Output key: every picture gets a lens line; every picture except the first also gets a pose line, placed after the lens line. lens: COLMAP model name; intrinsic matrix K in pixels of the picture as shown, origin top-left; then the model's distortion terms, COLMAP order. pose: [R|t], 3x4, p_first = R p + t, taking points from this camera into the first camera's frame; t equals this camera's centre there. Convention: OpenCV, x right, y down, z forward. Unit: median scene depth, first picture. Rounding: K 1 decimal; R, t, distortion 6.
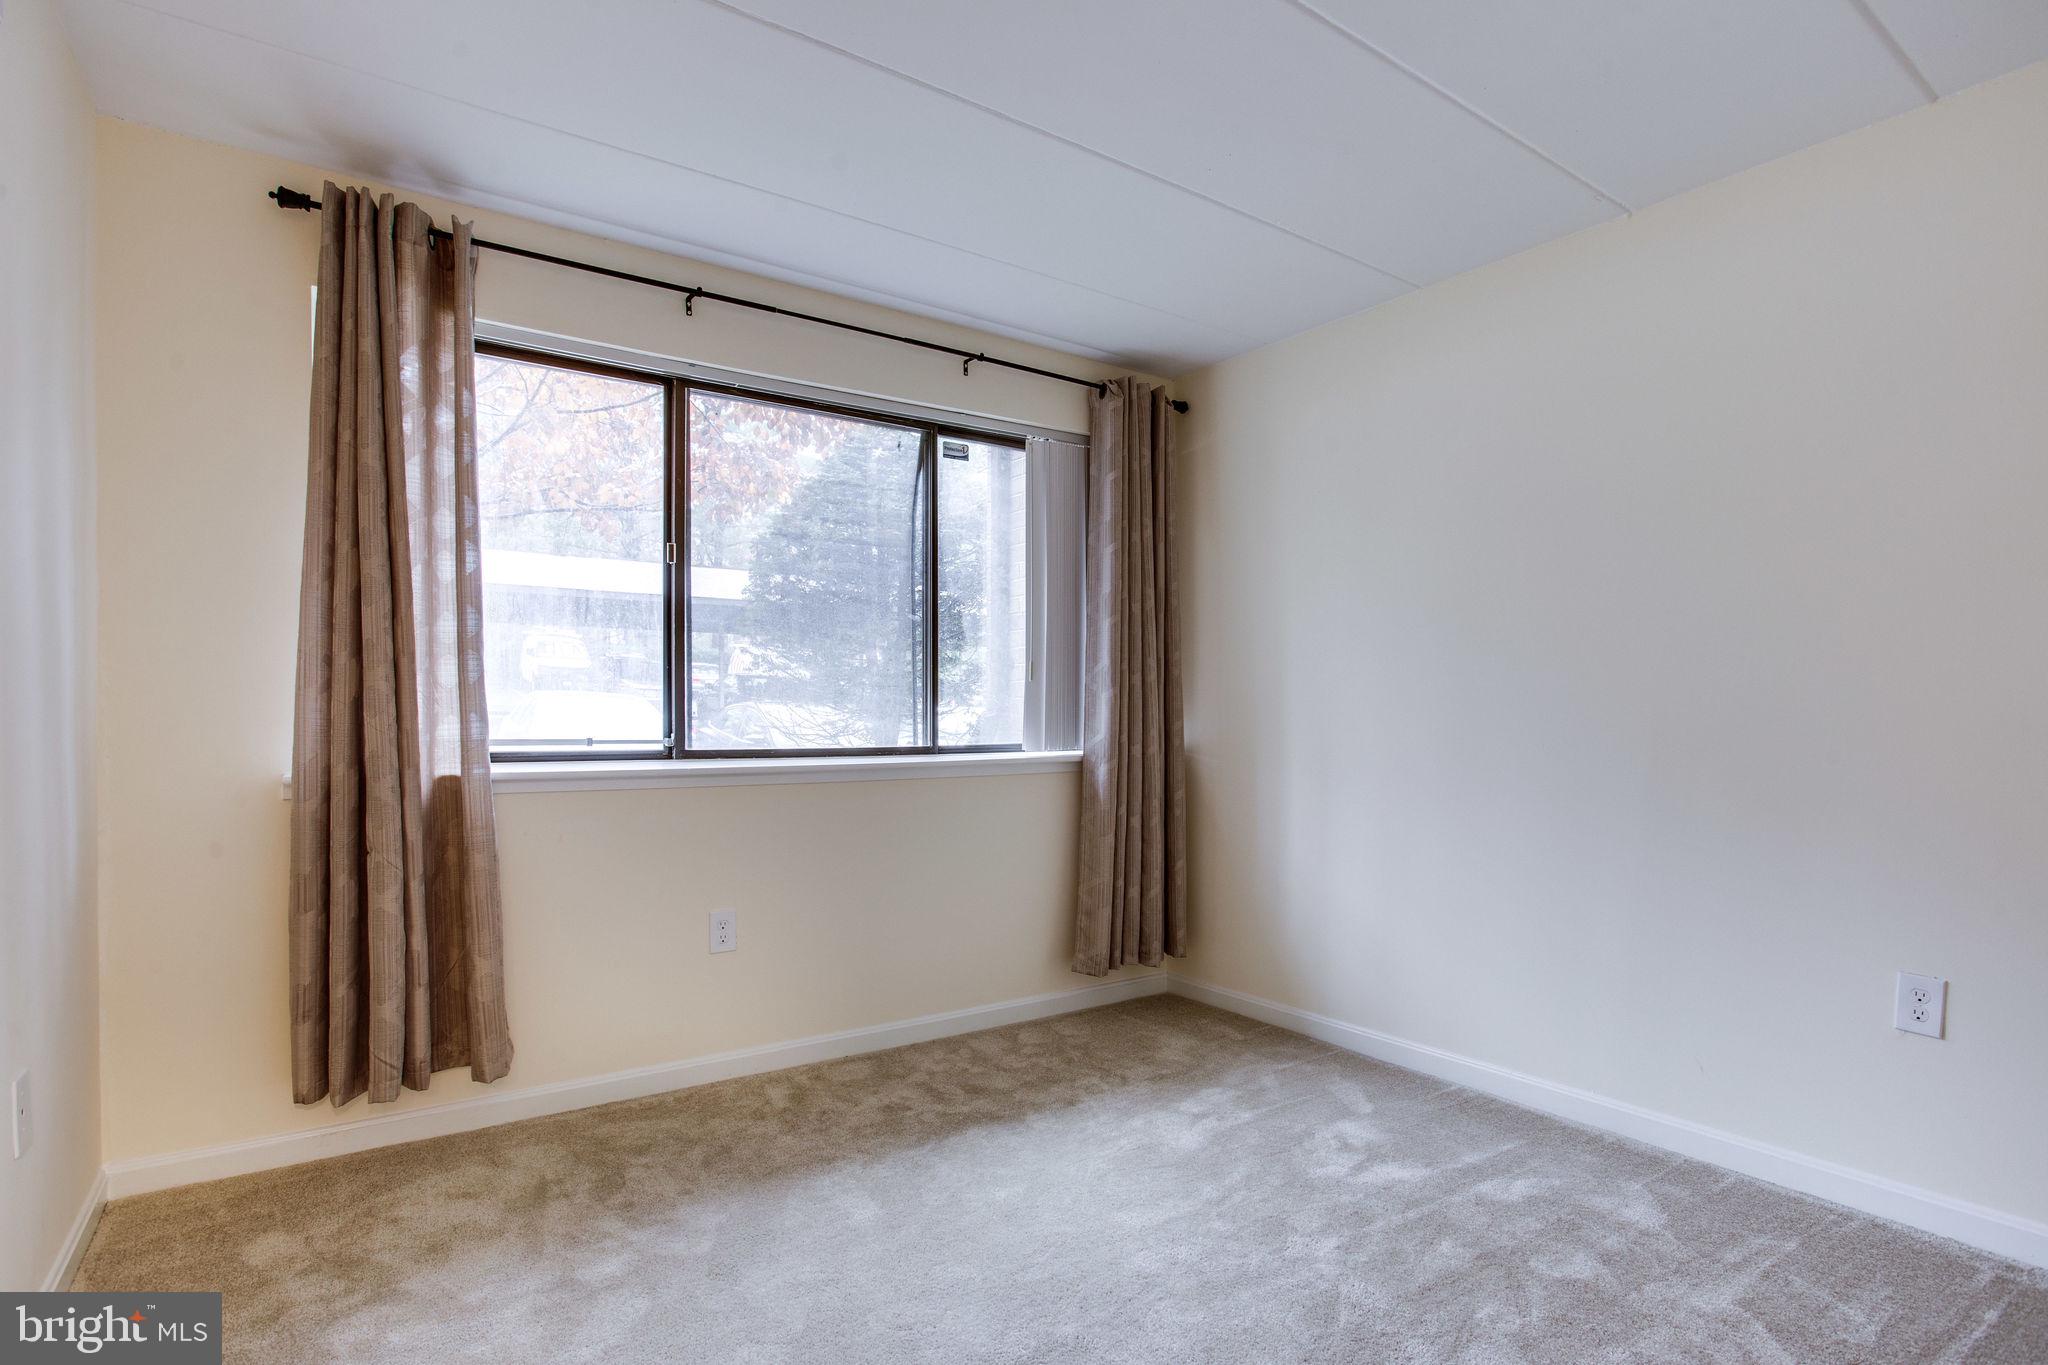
lens RADIAL K [[1036.1, 0, 1023.5], [0, 1036.1, 670.4], [0, 0, 1]] dist [-0.063725, 0.023220]
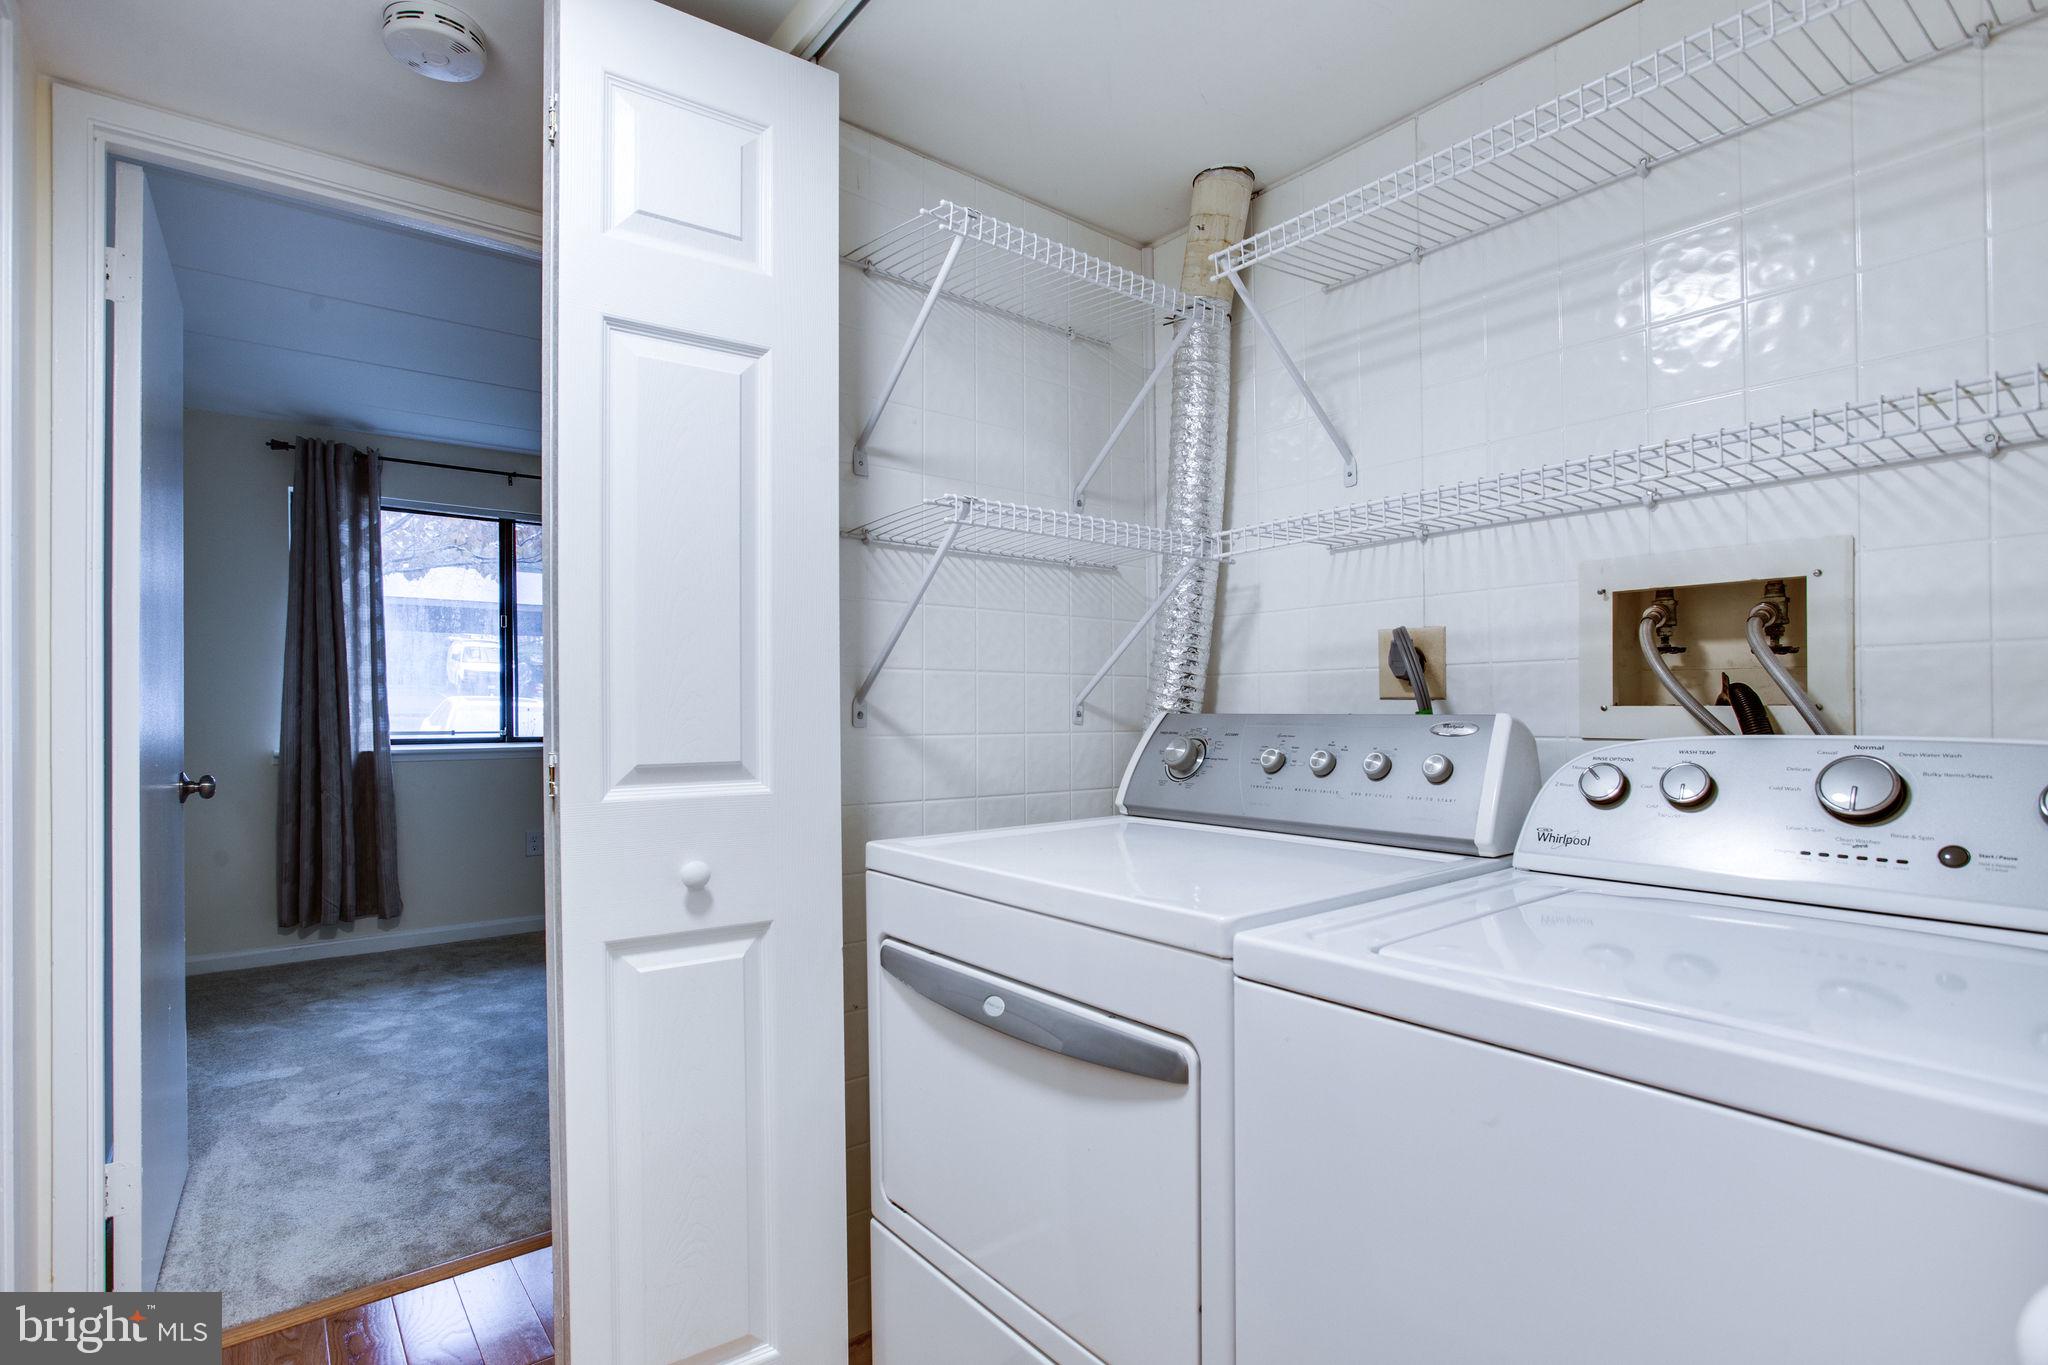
lens RADIAL K [[1020.7, 0, 1035.6], [0, 1020.7, 656.8], [0, 0, 1]] dist [-0.053710, 0.018491]
pose [[0.997668, -0.005536, 0.068035, 0.533224], [0.006339, 0.999913, -0.011595, -0.039420], [-0.067965, 0.011999, 0.997616, -0.911168]]
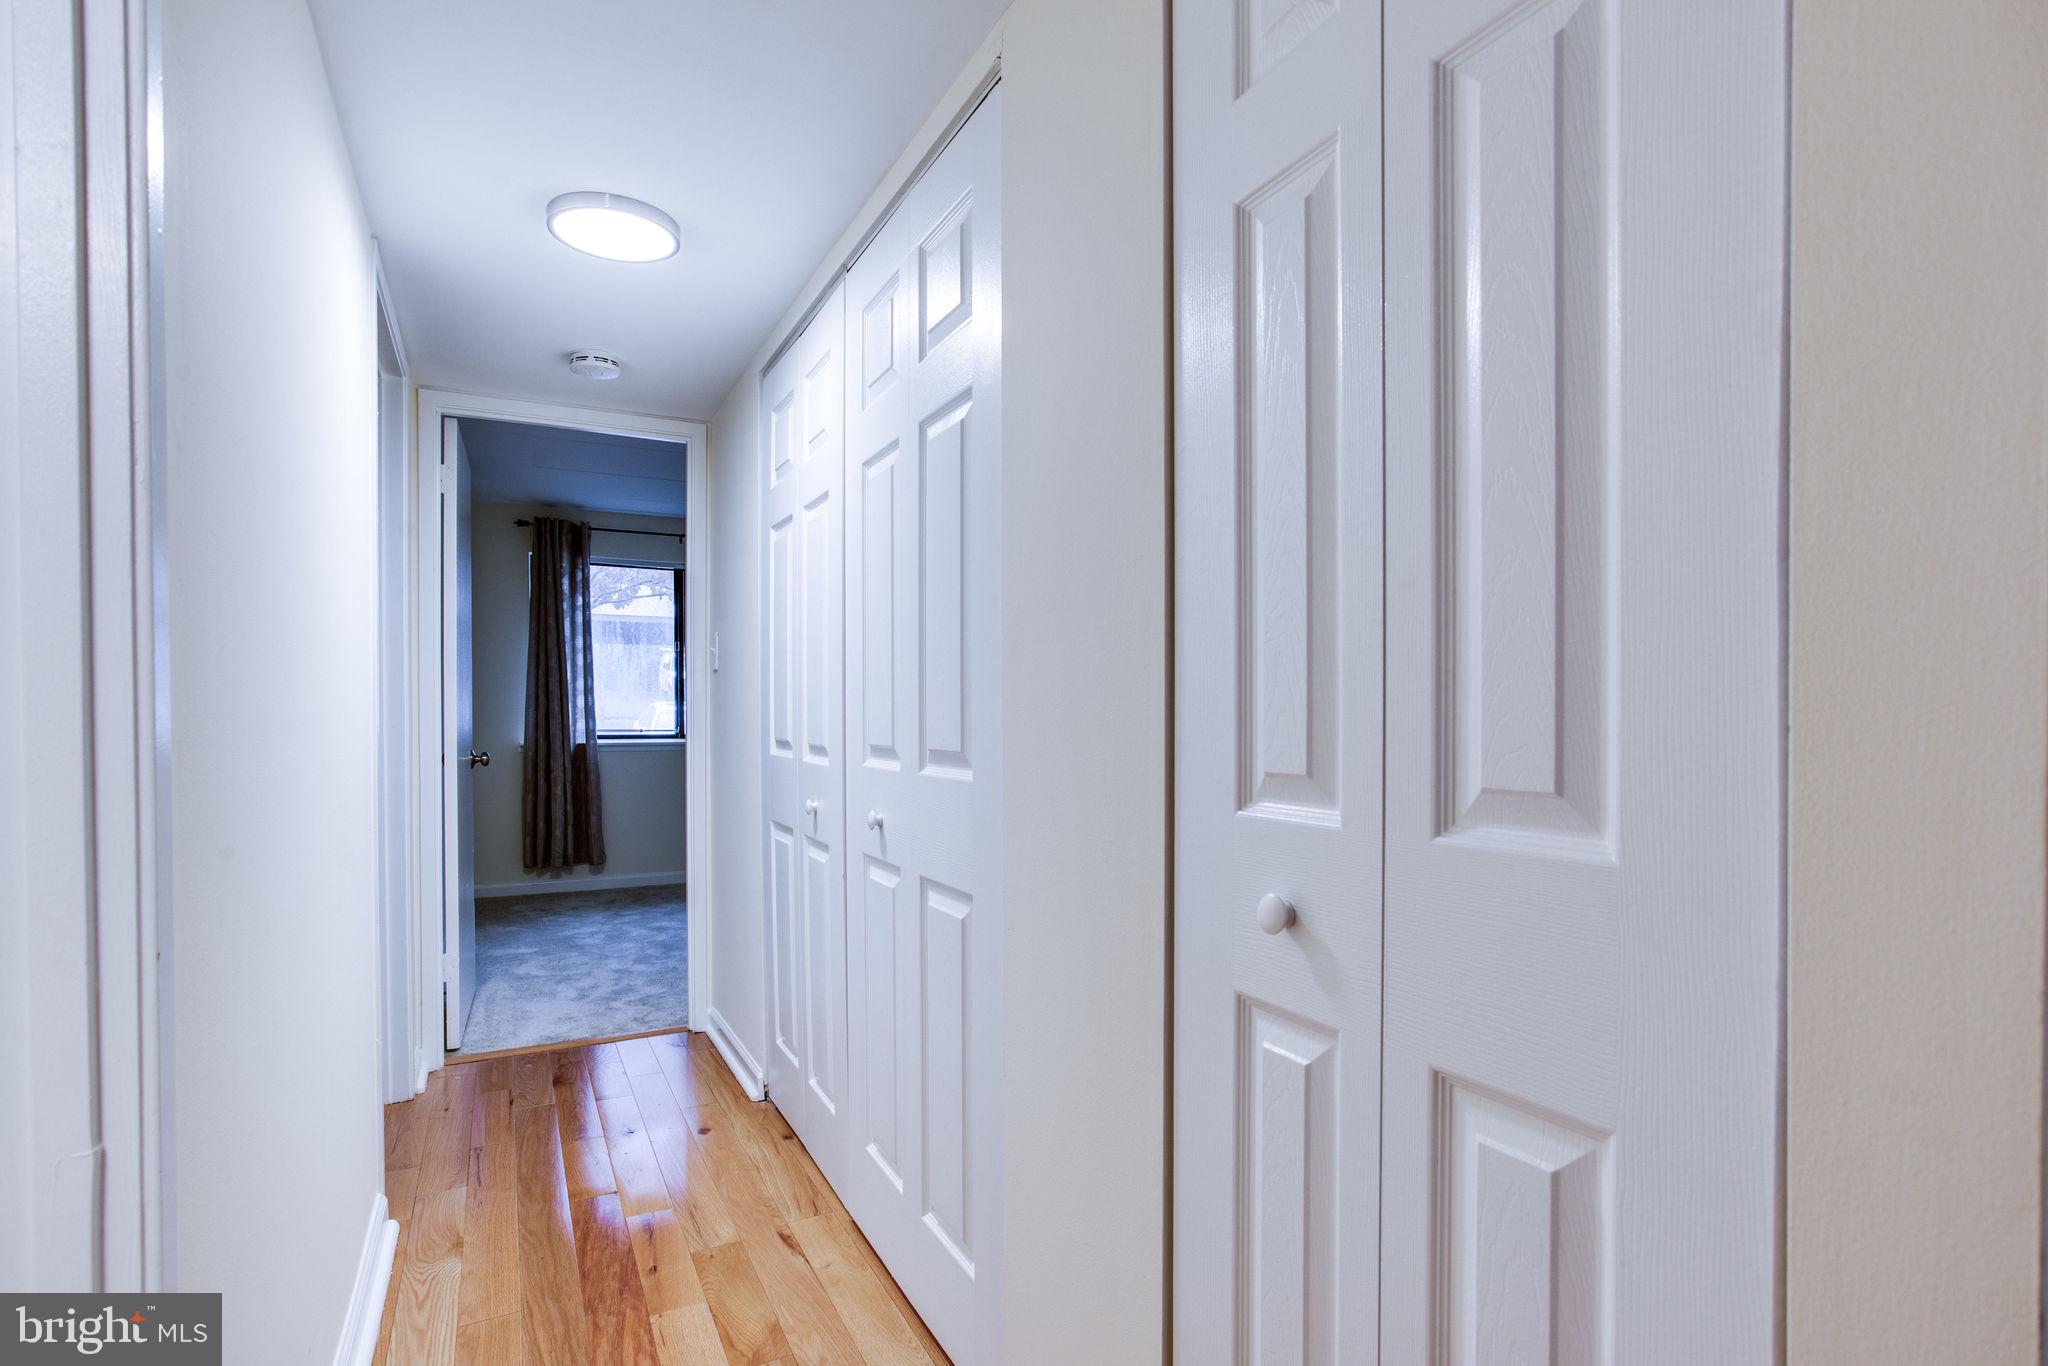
lens RADIAL K [[1017.0, 0, 1038.0], [0, 1017.0, 666.3], [0, 0, 1]] dist [-0.074229, 0.026975]
pose [[0.994464, -0.006752, -0.104858, 0.846815], [0.005780, 0.999938, -0.009570, -0.058542], [0.104916, 0.008911, 0.994441, -1.392167]]
